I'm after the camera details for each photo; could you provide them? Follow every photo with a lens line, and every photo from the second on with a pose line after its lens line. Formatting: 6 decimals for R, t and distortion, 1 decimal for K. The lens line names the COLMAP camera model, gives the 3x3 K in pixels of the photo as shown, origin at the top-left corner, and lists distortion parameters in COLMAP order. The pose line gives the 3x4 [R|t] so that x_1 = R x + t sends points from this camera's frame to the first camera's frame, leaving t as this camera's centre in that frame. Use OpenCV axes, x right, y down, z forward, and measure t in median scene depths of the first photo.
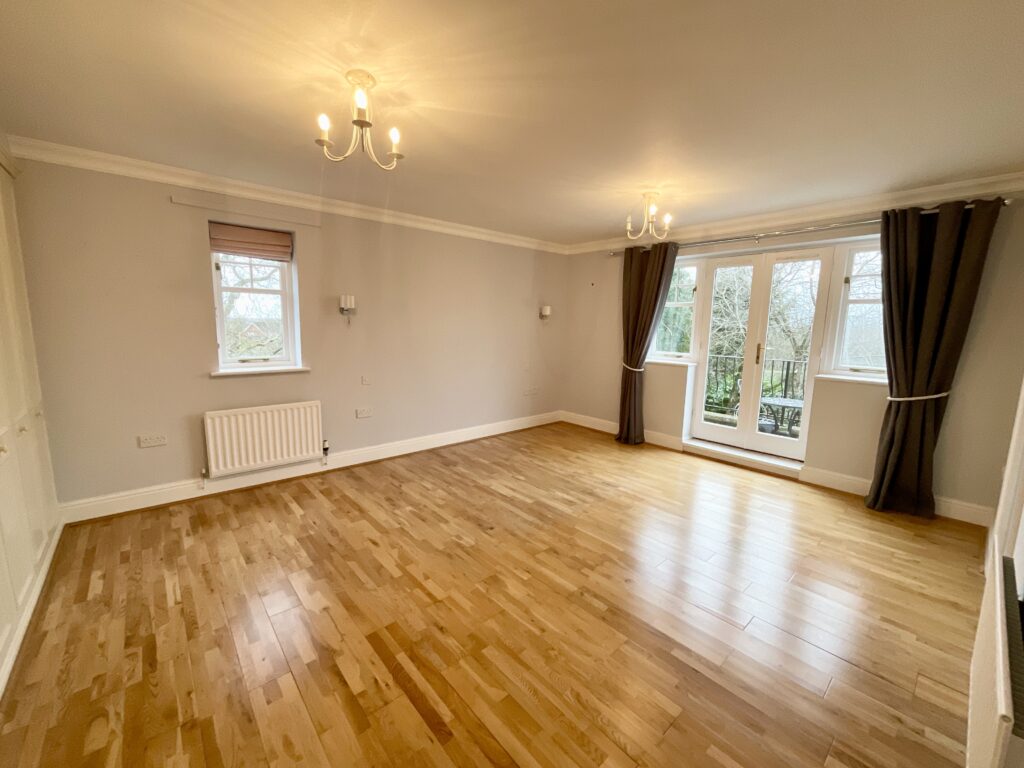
lens RADIAL K [[417.2, 0, 510.2], [0, 417.2, 382.8], [0, 0, 1]] dist [-0.001558, -0.000594]
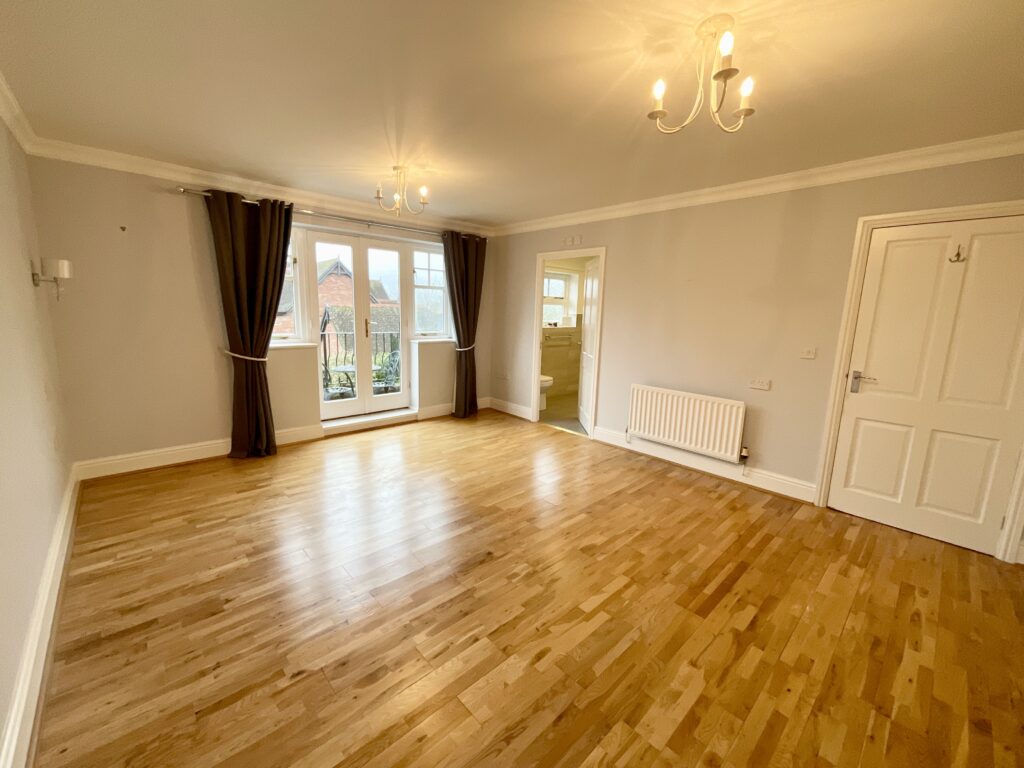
lens RADIAL K [[417.2, 0, 510.8], [0, 417.2, 383.9], [0, 0, 1]] dist [-0.001558, -0.000594]
pose [[-0.032925, -0.194448, 0.980360, -0.794367], [0.113578, 0.973810, 0.196963, -0.144168], [-0.992983, 0.117833, -0.009977, 0.911306]]
